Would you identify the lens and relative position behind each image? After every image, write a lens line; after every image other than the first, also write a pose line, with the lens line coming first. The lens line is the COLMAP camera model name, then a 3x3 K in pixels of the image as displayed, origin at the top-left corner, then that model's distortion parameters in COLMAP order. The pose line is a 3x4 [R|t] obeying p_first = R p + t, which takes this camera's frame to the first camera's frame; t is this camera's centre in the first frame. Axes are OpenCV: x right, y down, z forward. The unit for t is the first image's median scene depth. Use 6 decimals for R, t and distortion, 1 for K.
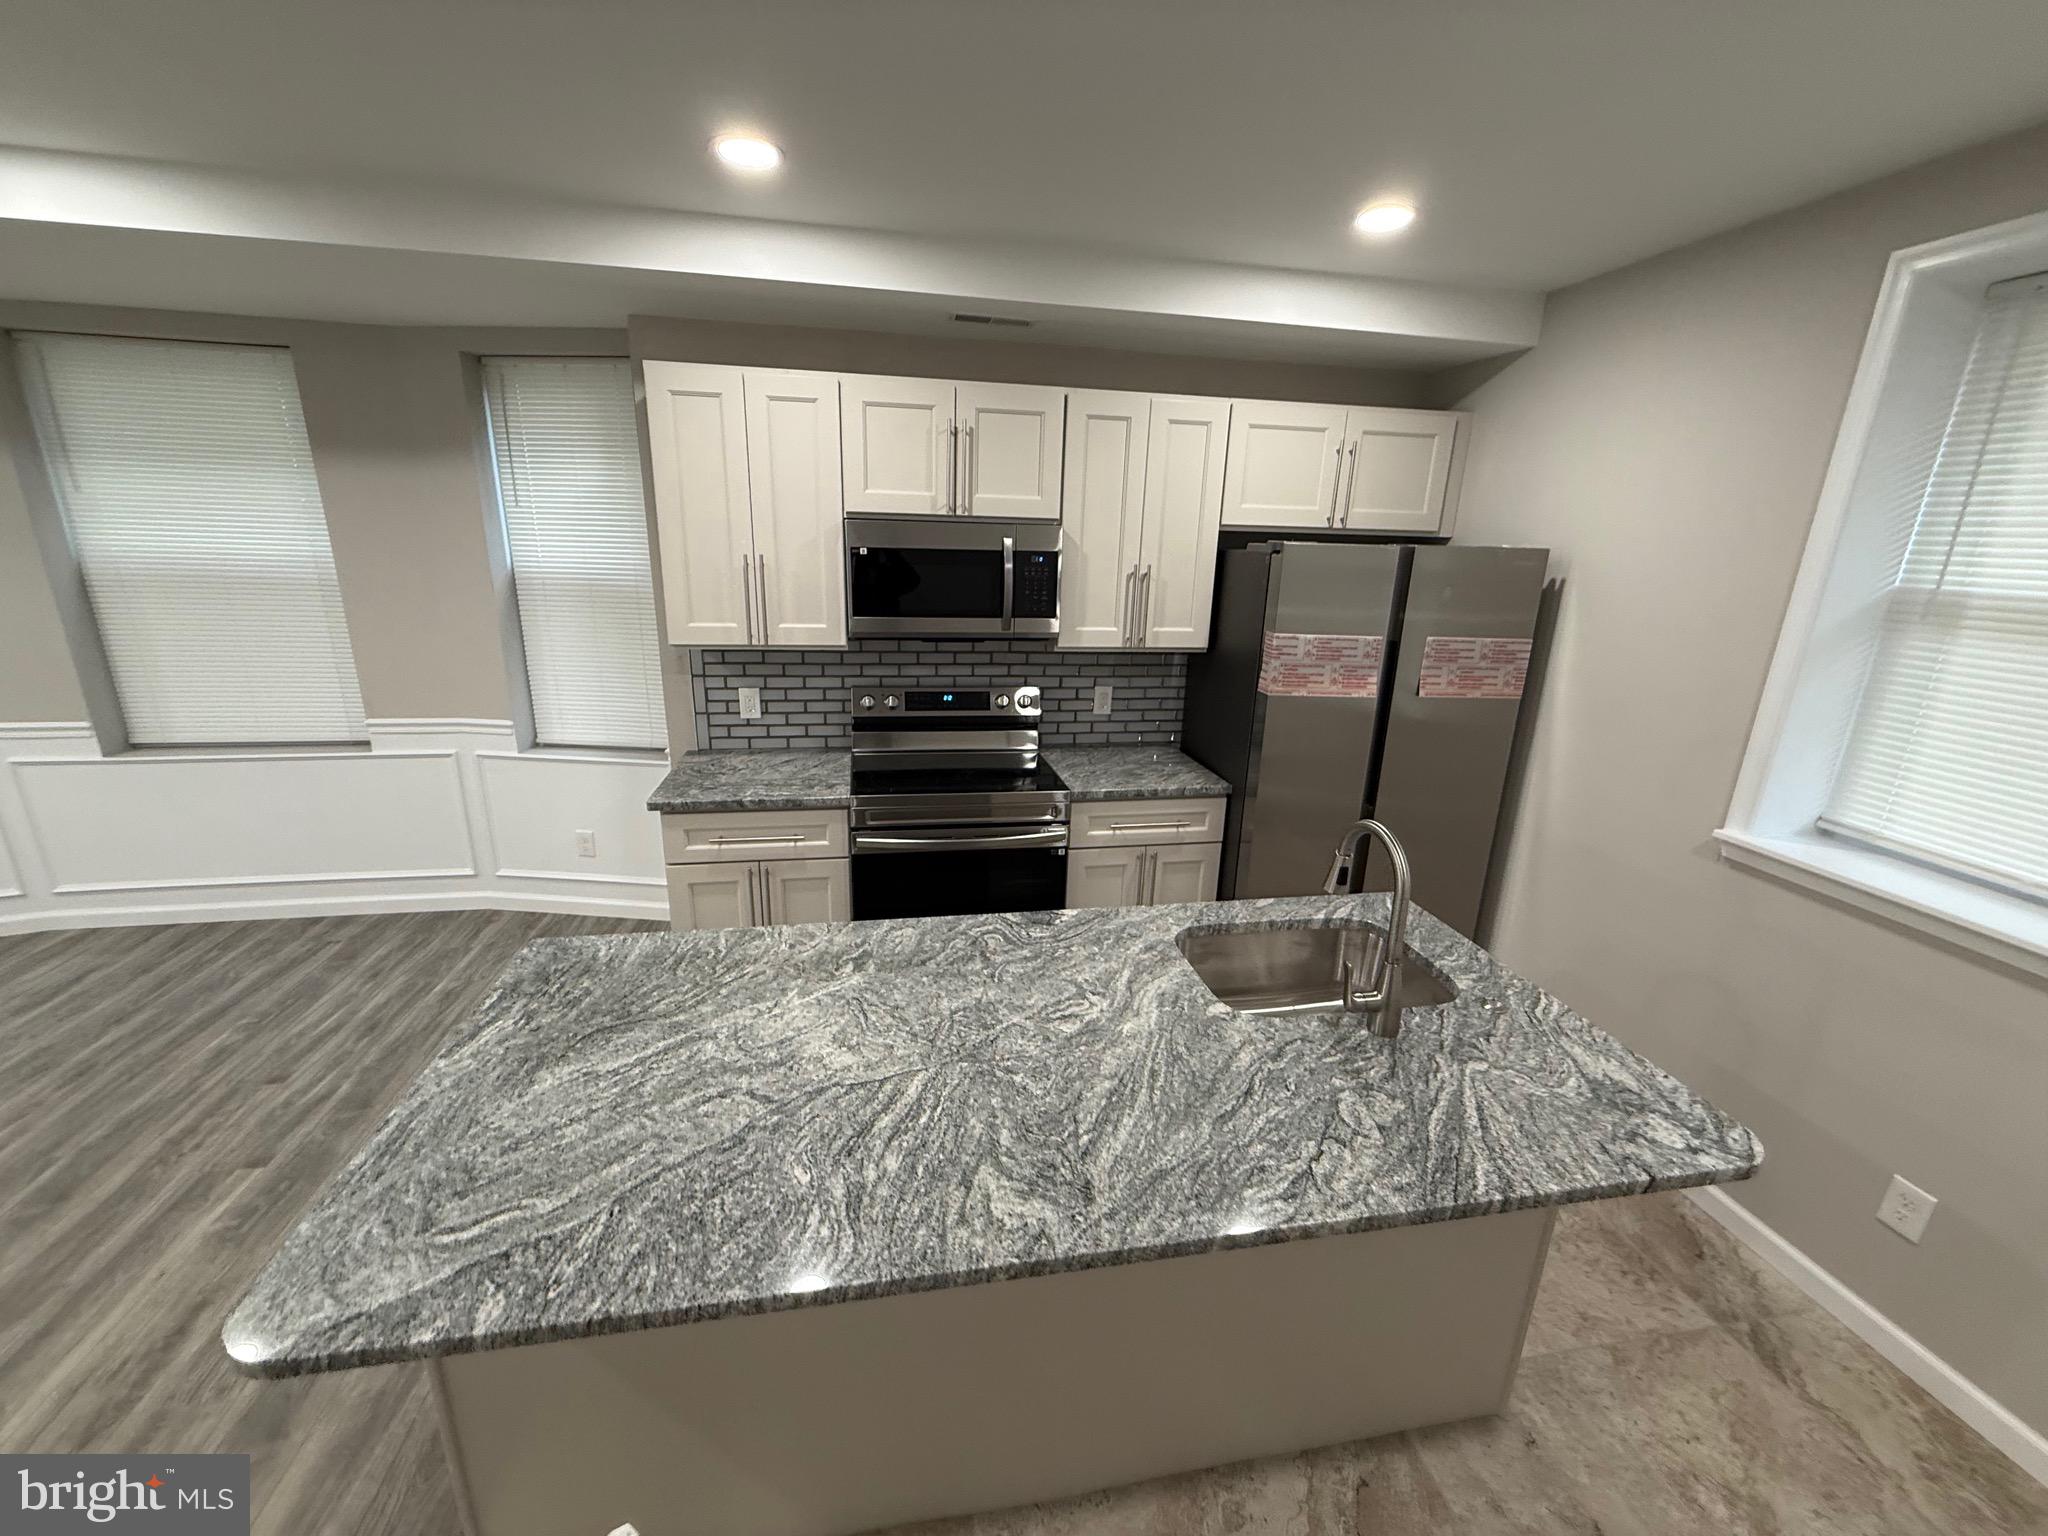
lens RADIAL K [[819.7, 0, 1024.0], [0, 819.7, 768.0], [0, 0, 1]] dist [-0.000346, -0.000007]
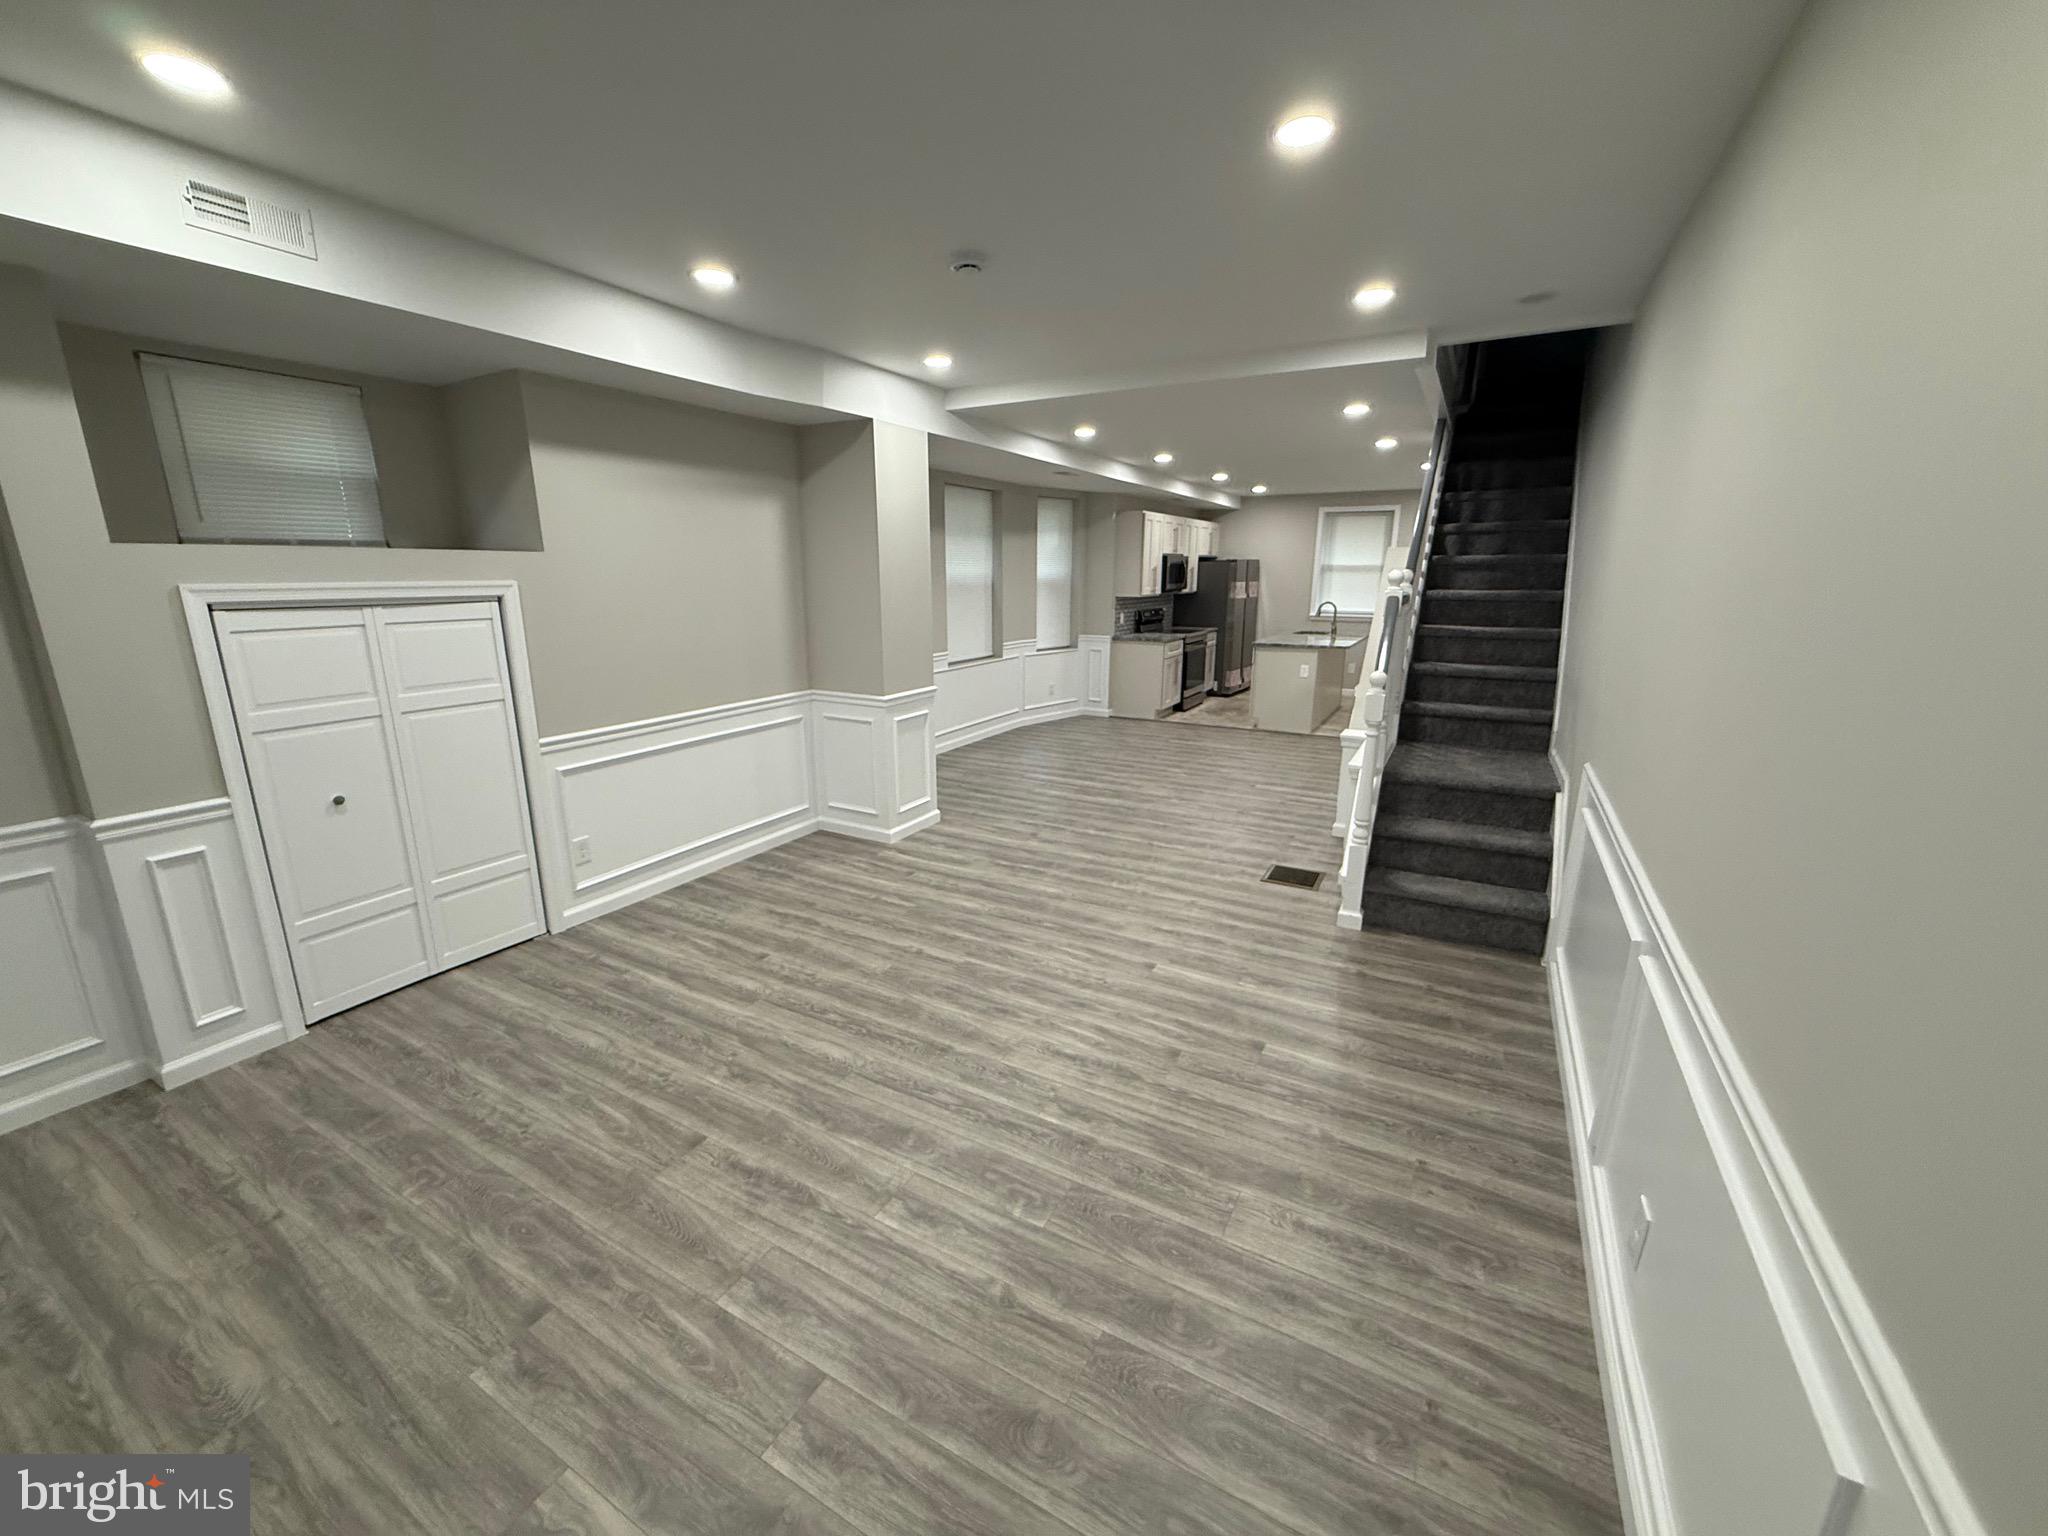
lens RADIAL K [[819.7, 0, 1024.0], [0, 819.7, 768.0], [0, 0, 1]] dist [-0.000346, -0.000007]
pose [[0.637296, -0.207218, 0.742236, -3.115770], [0.218075, 0.972293, 0.084203, 0.141624], [-0.739119, 0.108200, 0.664827, -0.700027]]
